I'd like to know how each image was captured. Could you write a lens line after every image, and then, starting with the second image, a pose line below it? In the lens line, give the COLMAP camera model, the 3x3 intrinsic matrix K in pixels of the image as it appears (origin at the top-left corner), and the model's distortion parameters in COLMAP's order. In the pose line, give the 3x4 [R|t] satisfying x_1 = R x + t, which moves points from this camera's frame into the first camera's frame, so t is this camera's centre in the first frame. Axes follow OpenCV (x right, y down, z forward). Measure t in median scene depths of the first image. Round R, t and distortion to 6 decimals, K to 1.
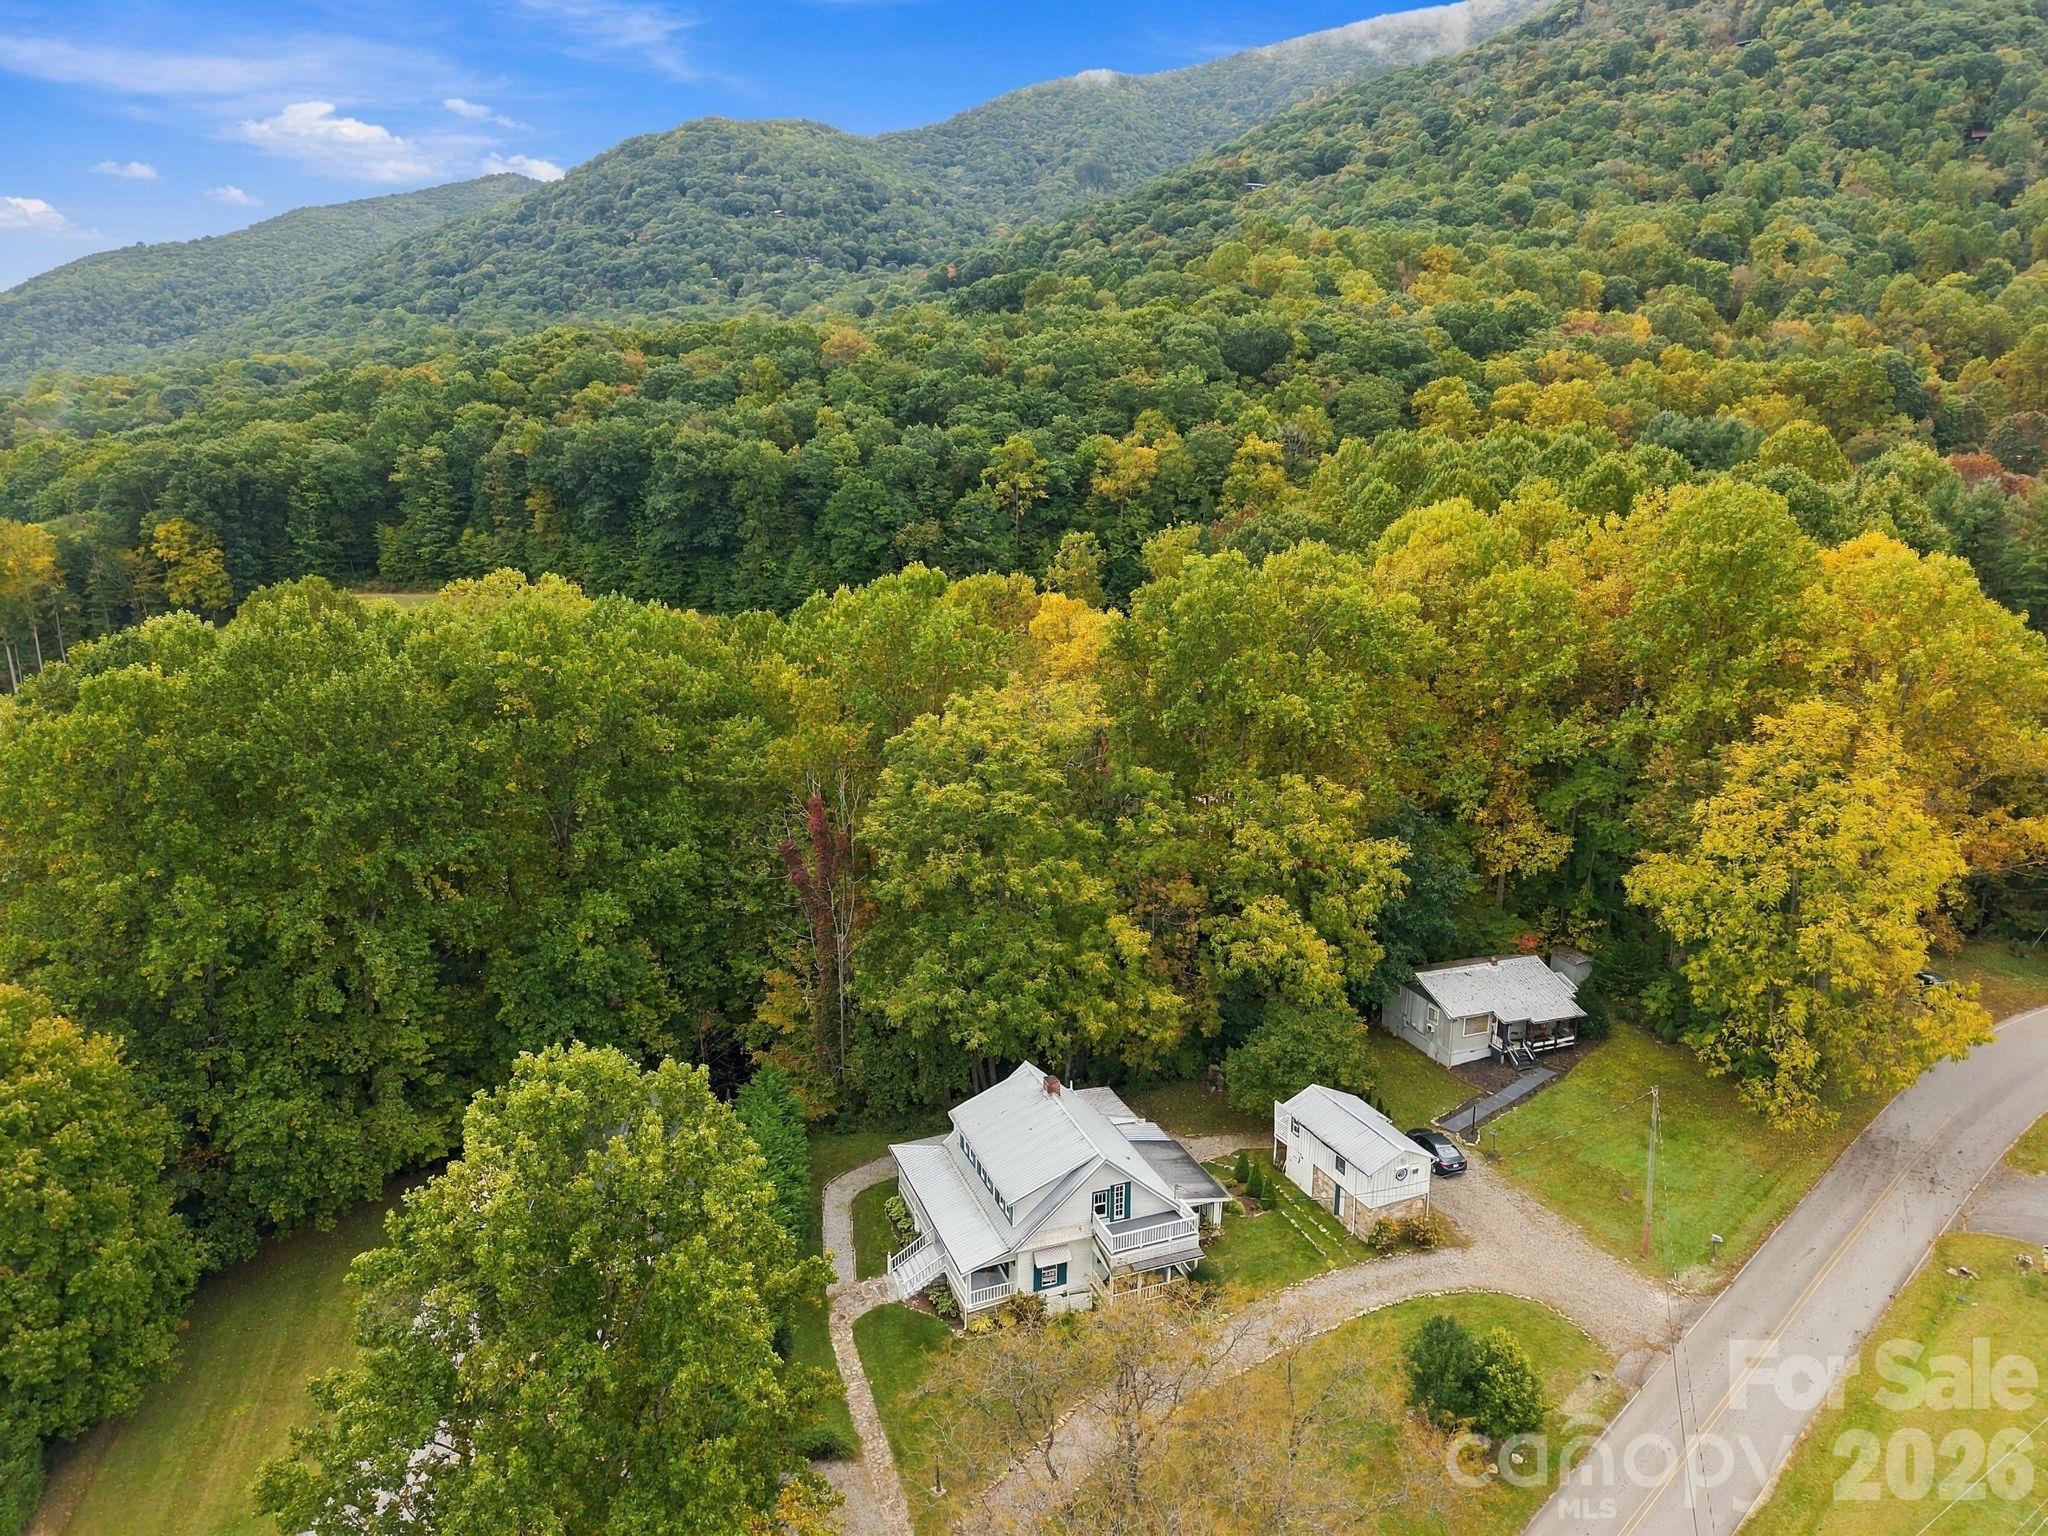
lens RADIAL K [[1399.7, 0, 1024.0], [0, 1399.7, 768.0], [0, 0, 1]] dist [0.029528, -0.046965]
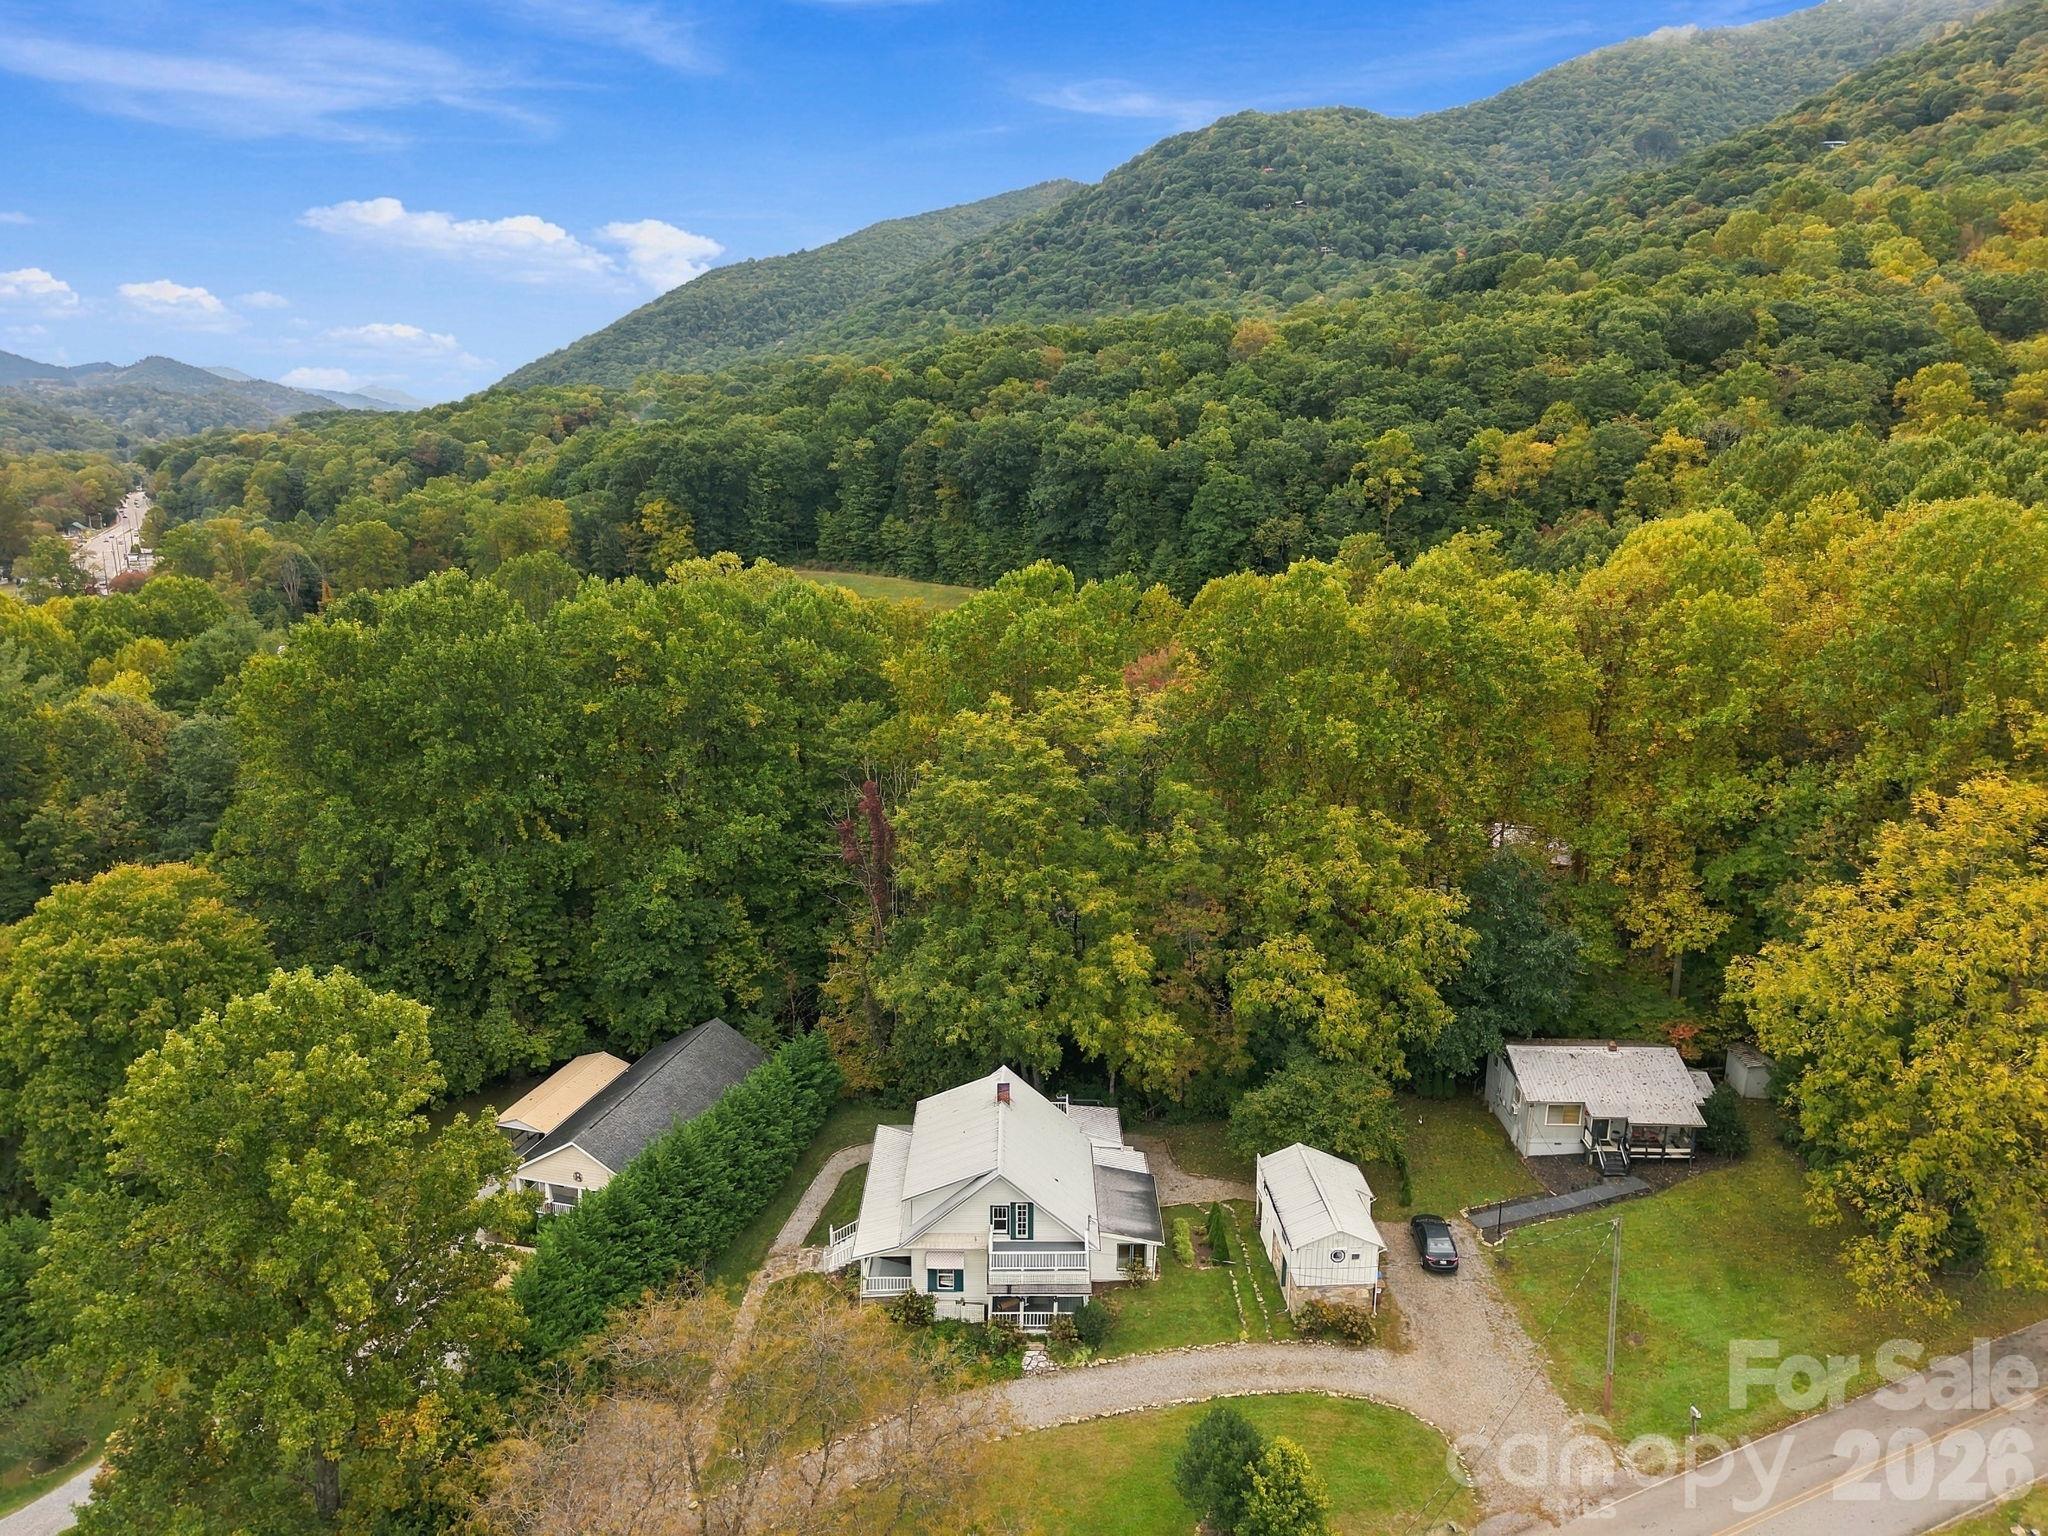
lens RADIAL K [[1400.3, 0, 1024.0], [0, 1400.3, 768.0], [0, 0, 1]] dist [0.007032, -0.005176]
pose [[0.930159, 0.090469, -0.355835, 0.111972], [-0.088202, 0.995846, 0.022627, -0.007929], [0.356404, 0.010338, 0.934275, 0.024425]]
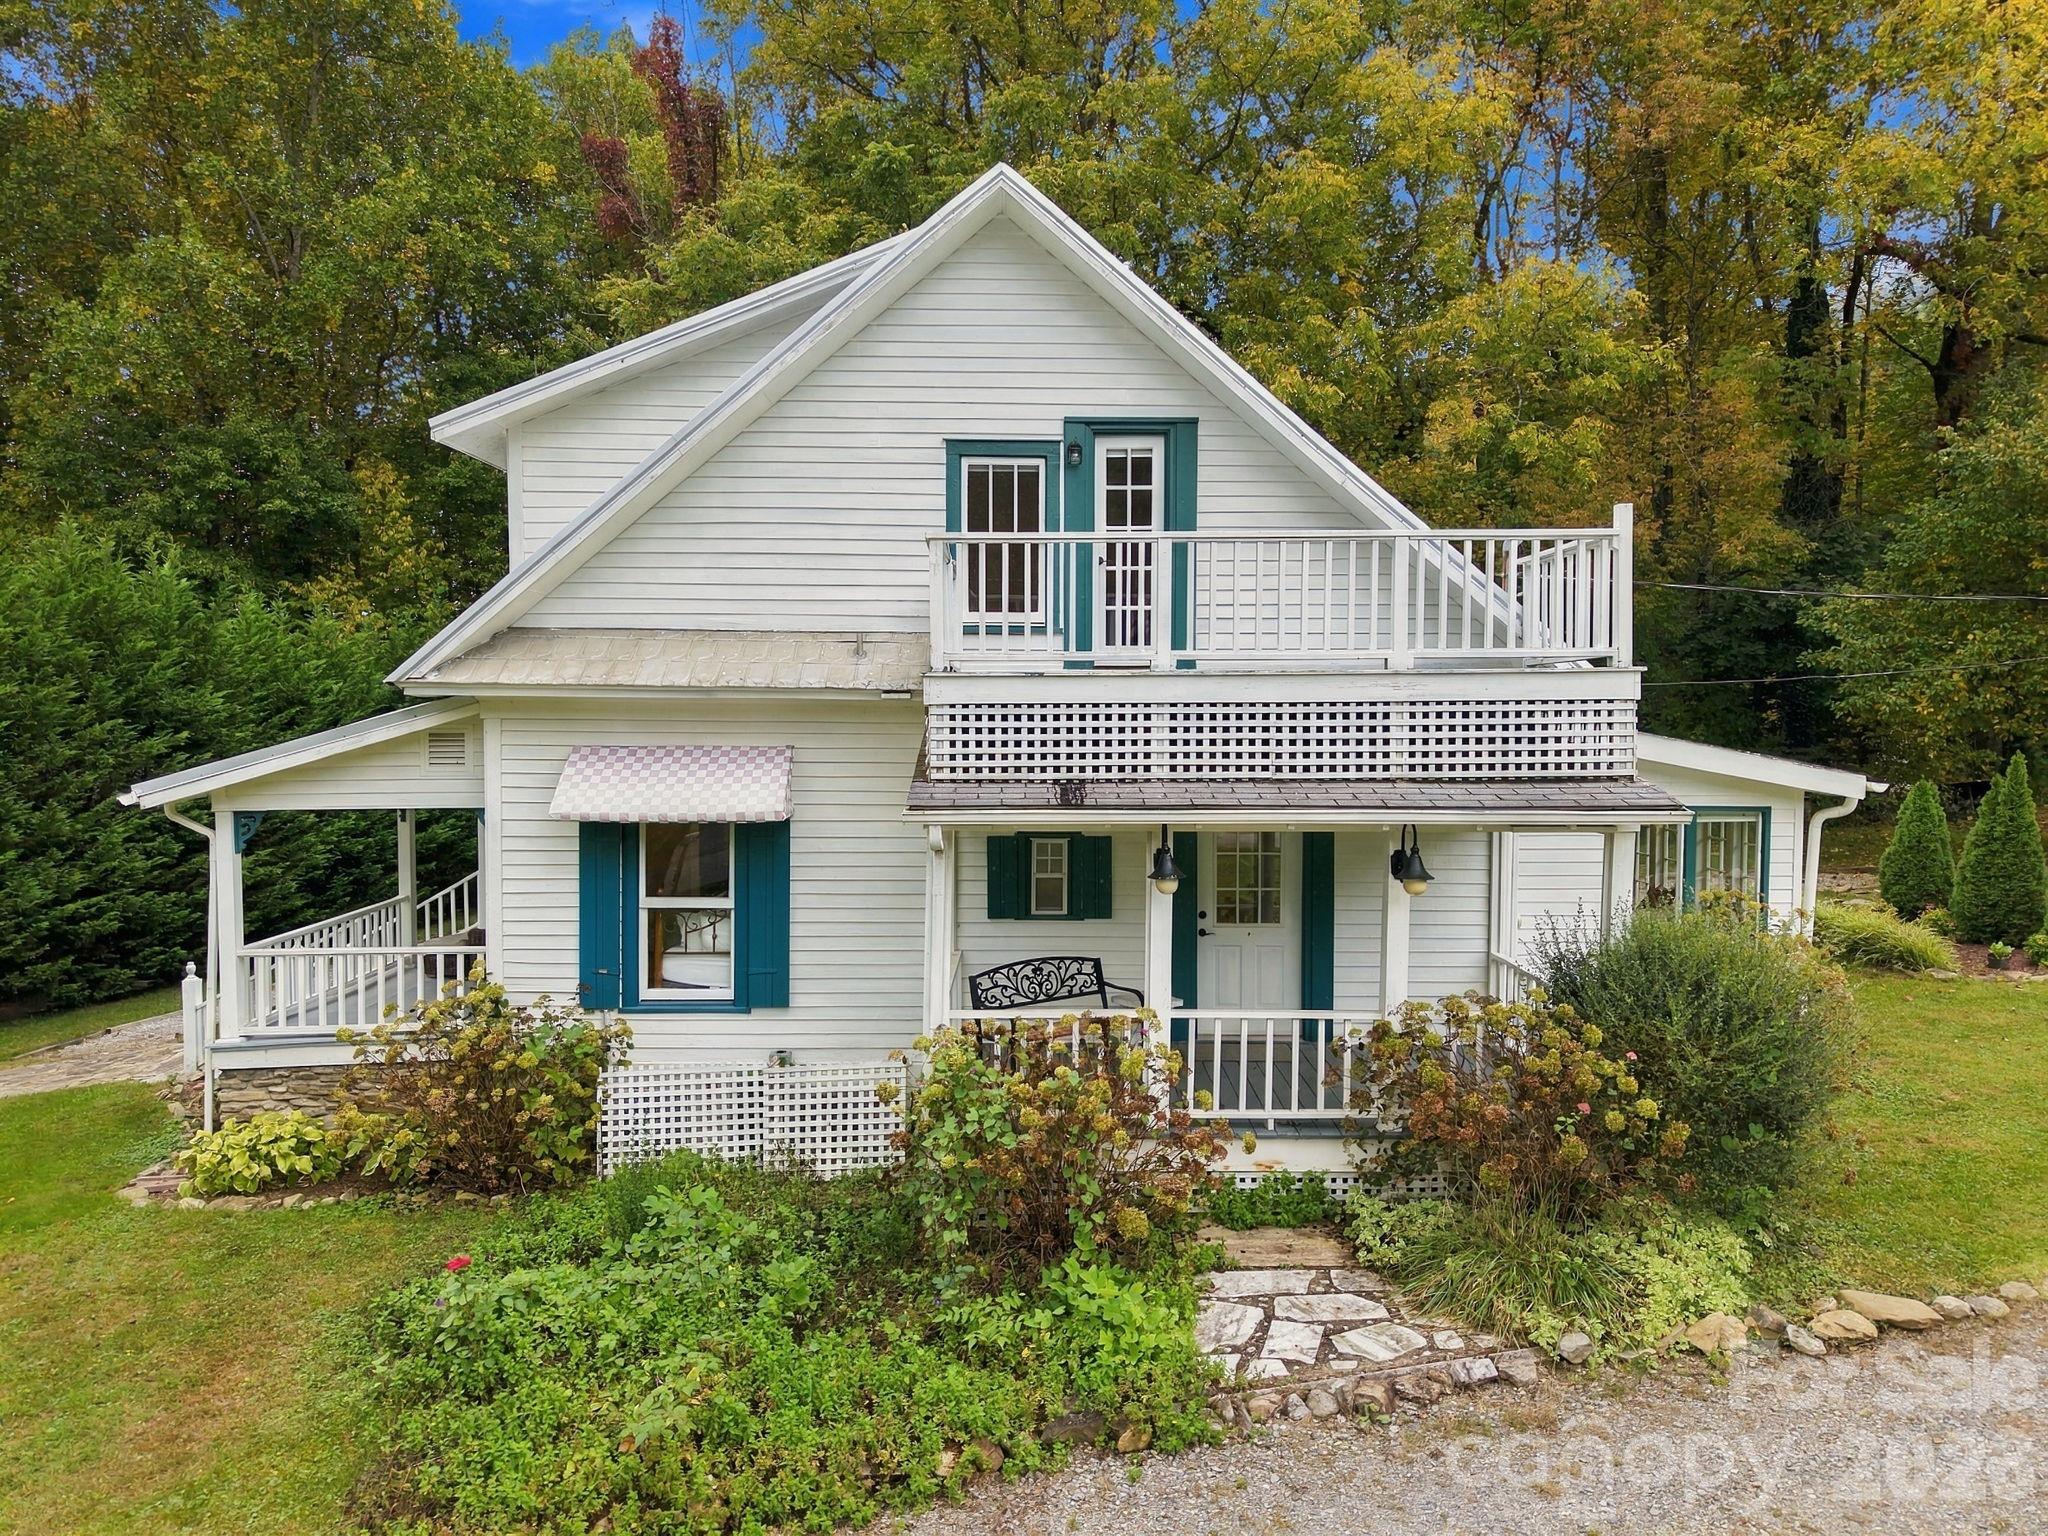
lens RADIAL K [[1400.3, 0, 1024.0], [0, 1400.3, 768.0], [0, 0, 1]] dist [0.007032, -0.005176]
pose [[0.931086, 0.016798, -0.364414, 0.034007], [-0.083936, 0.982002, -0.169192, 0.104924], [0.355013, 0.188120, 0.915738, 0.243697]]
